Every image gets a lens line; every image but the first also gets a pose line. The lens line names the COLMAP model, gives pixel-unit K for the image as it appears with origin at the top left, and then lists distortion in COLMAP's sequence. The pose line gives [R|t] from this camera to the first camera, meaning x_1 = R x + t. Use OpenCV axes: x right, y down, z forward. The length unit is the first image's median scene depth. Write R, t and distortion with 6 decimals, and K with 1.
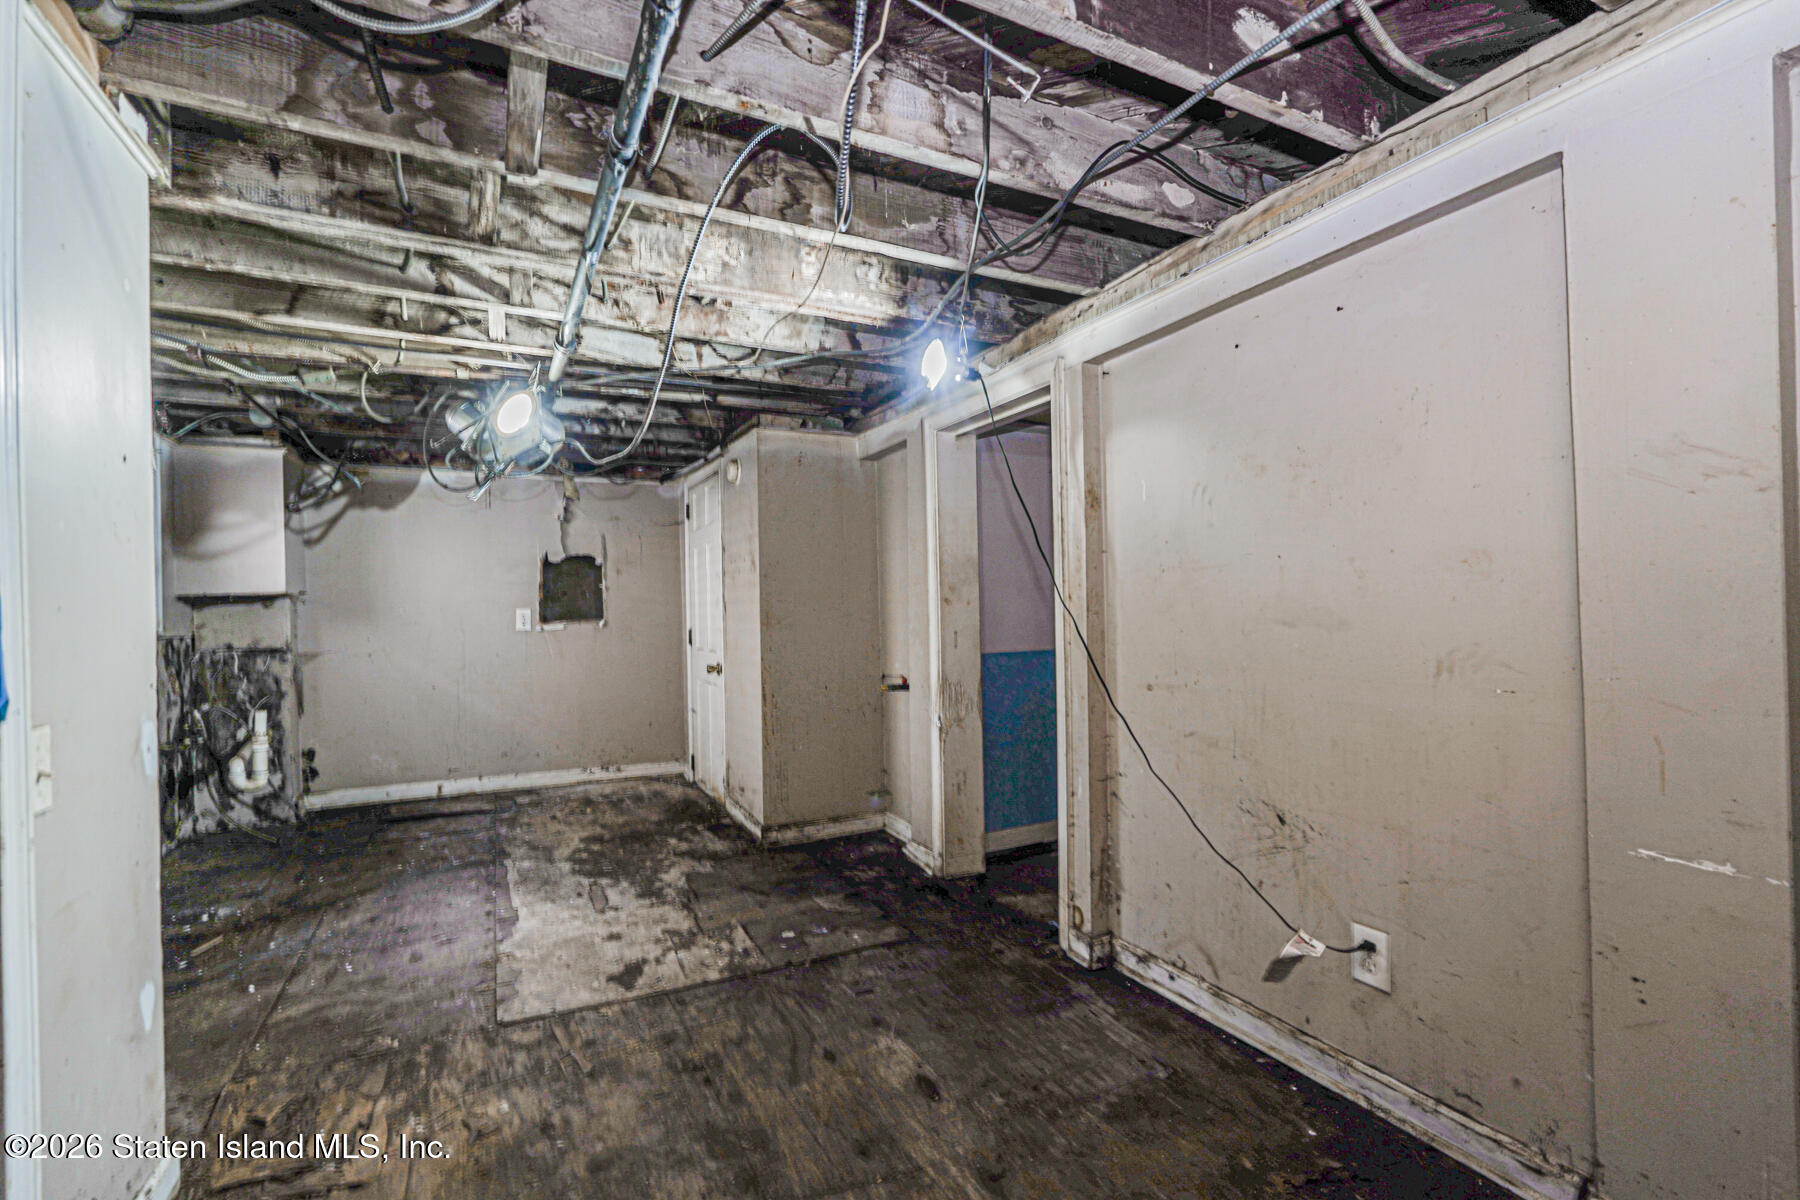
lens RADIAL K [[791.0, 0, 899.1], [0, 791.0, 606.1], [0, 0, 1]] dist [-0.014334, 0.007555]
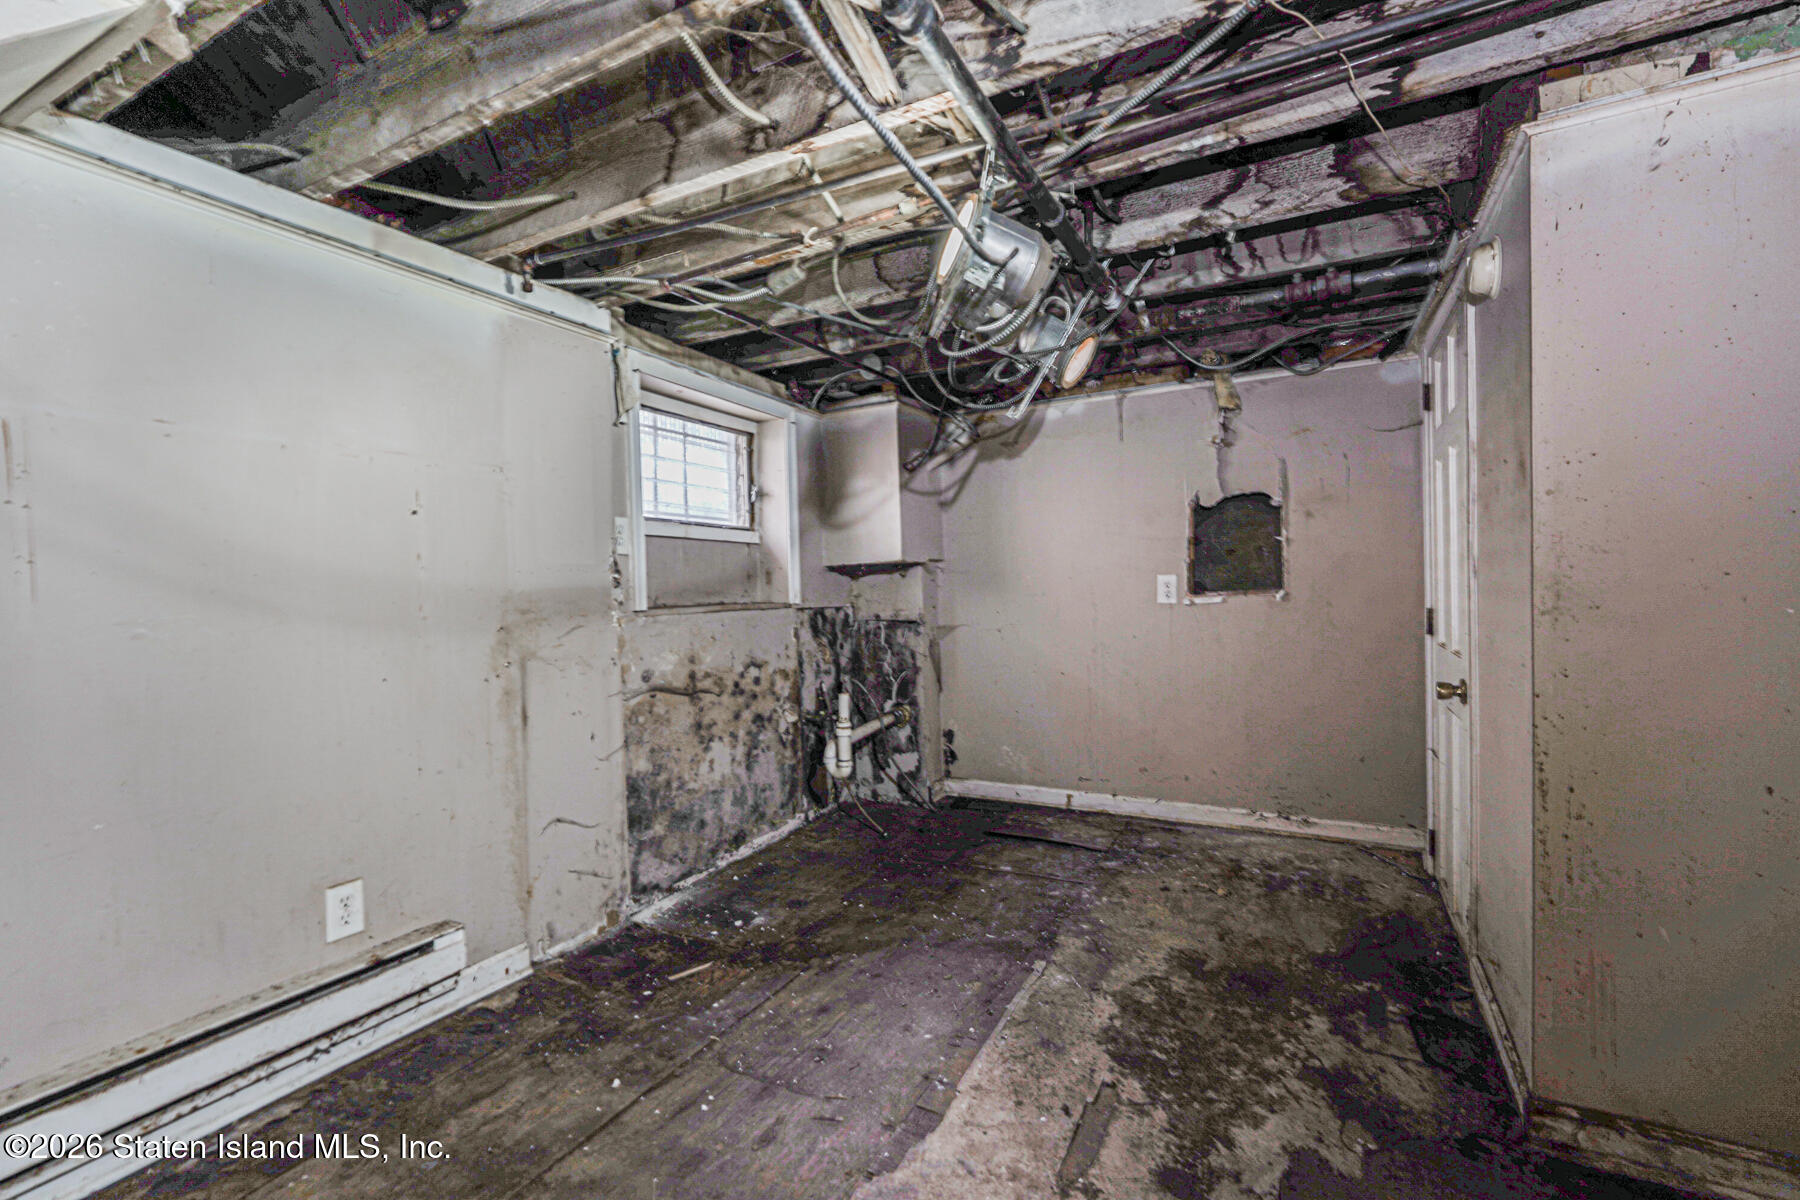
lens RADIAL K [[791.0, 0, 904.5], [0, 791.0, 605.9], [0, 0, 1]] dist [-0.014334, 0.007555]
pose [[0.573604, 0.023757, -0.818788, -0.025541], [0.018649, 0.998941, 0.042049, -0.003227], [0.818920, -0.039389, 0.572554, 0.461550]]
